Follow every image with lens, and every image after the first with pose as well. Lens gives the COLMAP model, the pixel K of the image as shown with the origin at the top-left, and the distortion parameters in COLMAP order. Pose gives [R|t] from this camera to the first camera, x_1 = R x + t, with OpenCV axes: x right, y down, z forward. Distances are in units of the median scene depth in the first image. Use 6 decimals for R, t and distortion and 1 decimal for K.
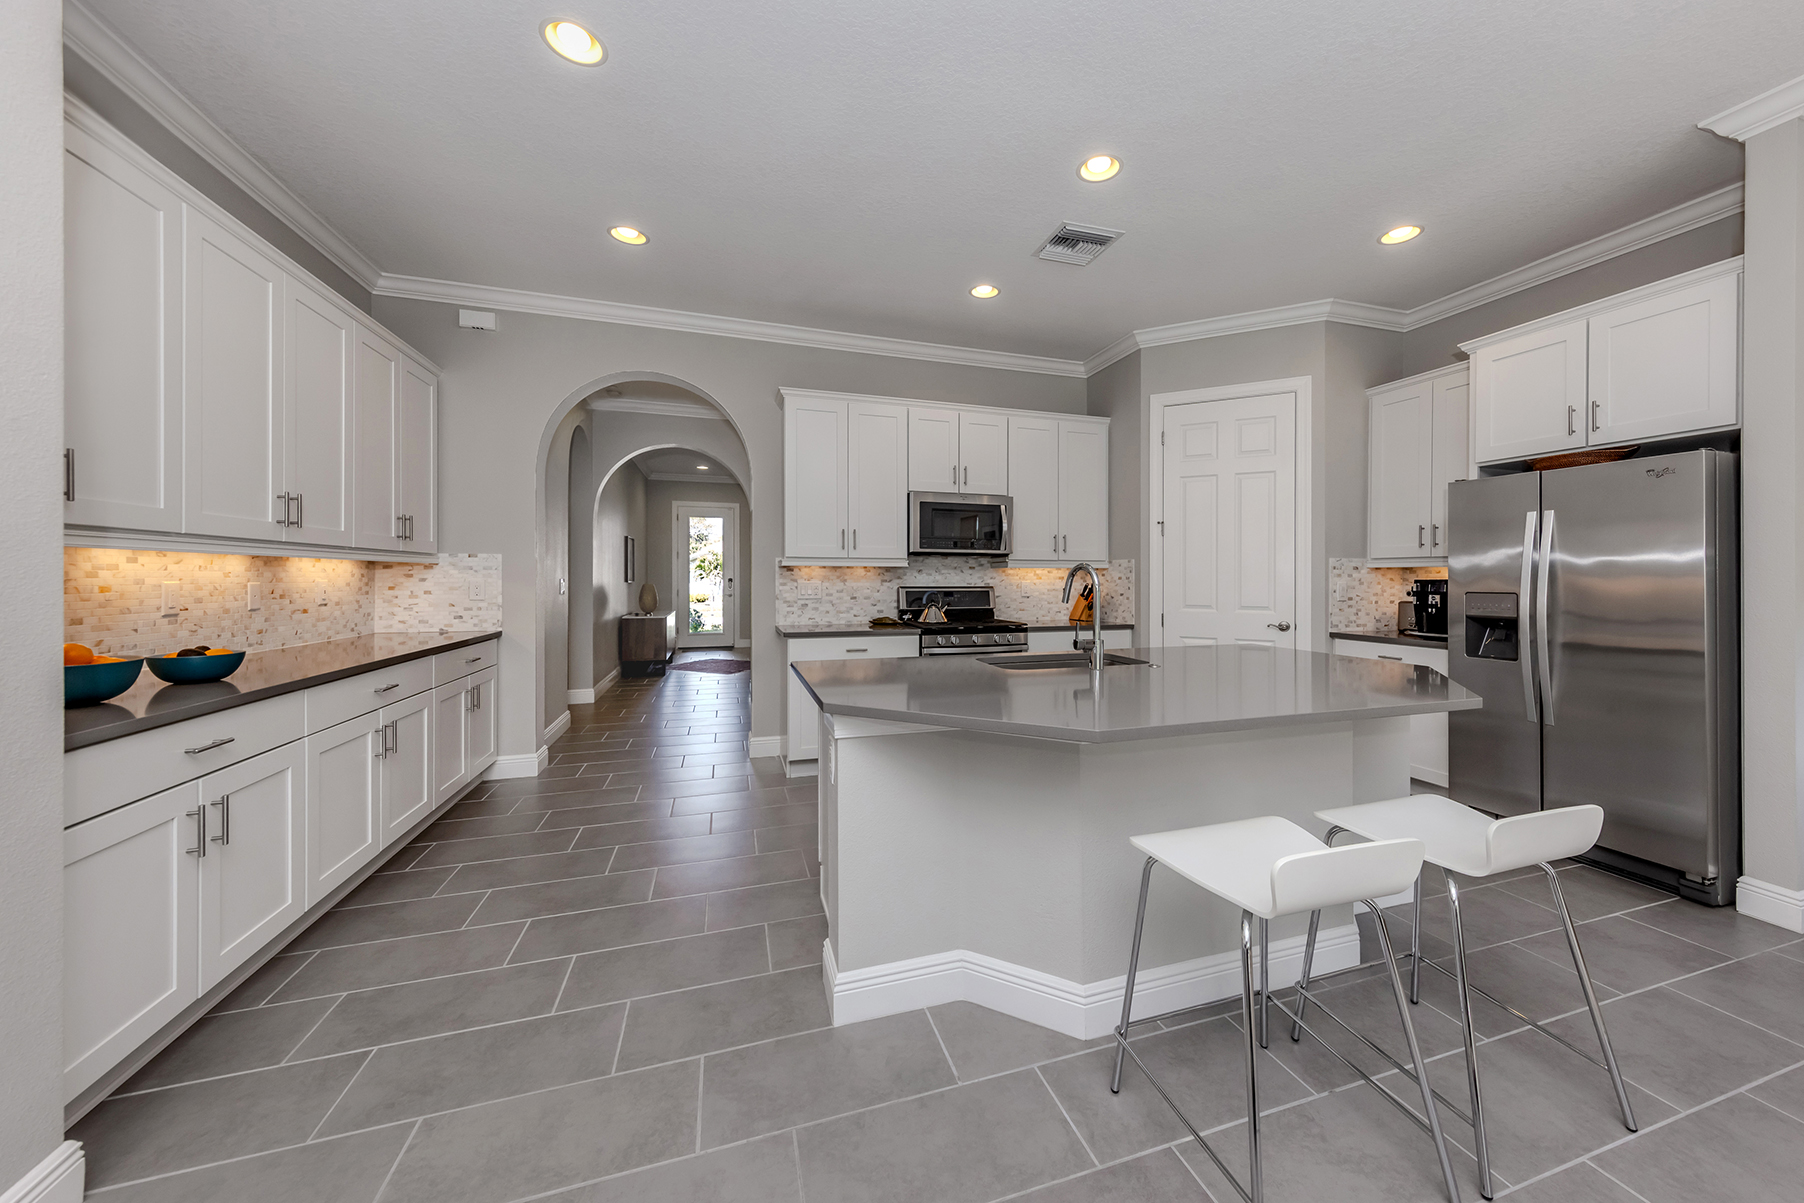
lens RADIAL K [[665.0, 0, 952.1], [0, 665.0, 577.8], [0, 0, 1]] dist [0.009632, -0.000619]
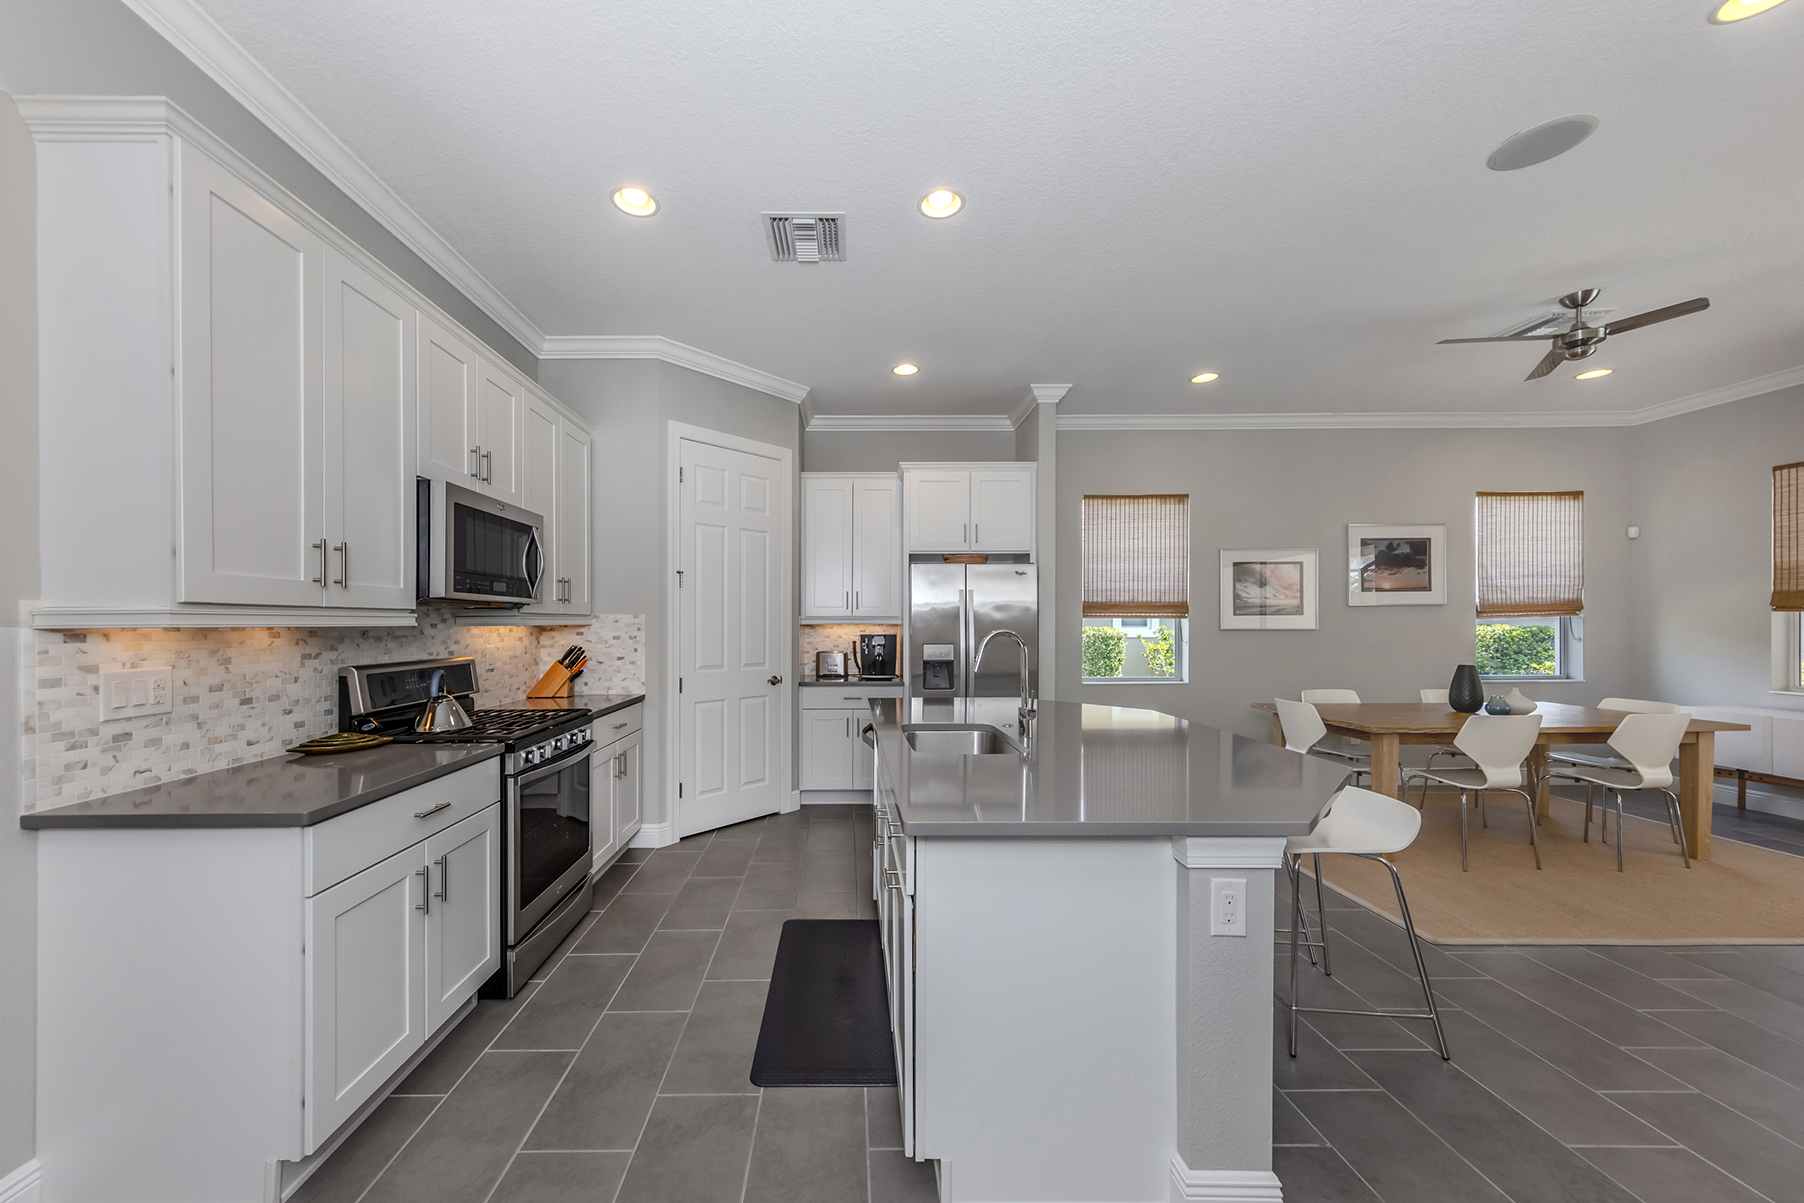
lens RADIAL K [[659.9, 0, 885.4], [0, 659.9, 619.9], [0, 0, 1]] dist [0.006635, -0.000303]
pose [[0.301166, 0.001229, 0.953571, -0.479984], [0.001889, 0.999996, -0.001885, -0.022099], [-0.953570, 0.002369, 0.301163, 0.549688]]
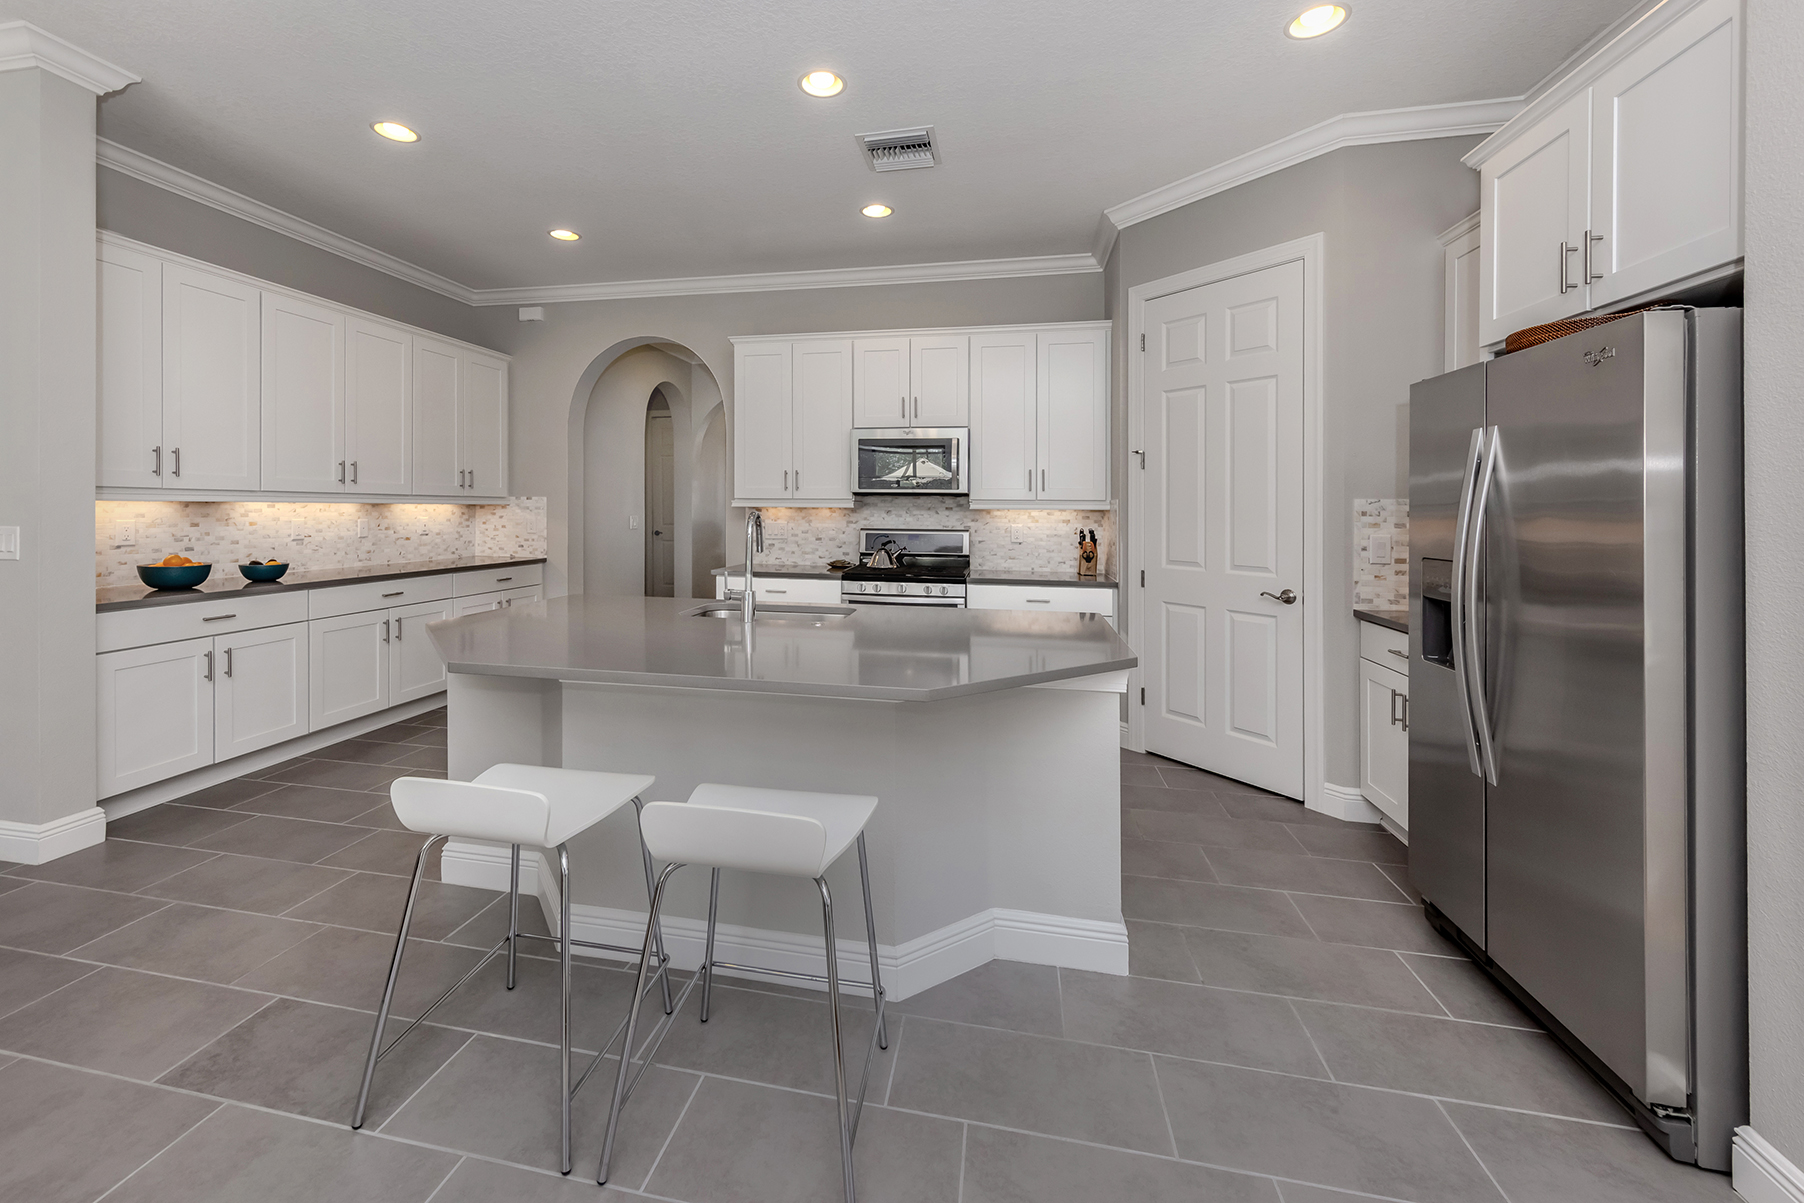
lens RADIAL K [[735.3, 0, 799.9], [0, 735.3, 514.4], [0, 0, 1]] dist [0.002926, 0.000110]
pose [[0.851372, 0.009085, -0.524484, 0.446283], [-0.007269, 0.999958, 0.005522, -0.013581], [0.524512, -0.000889, 0.851403, 0.069335]]
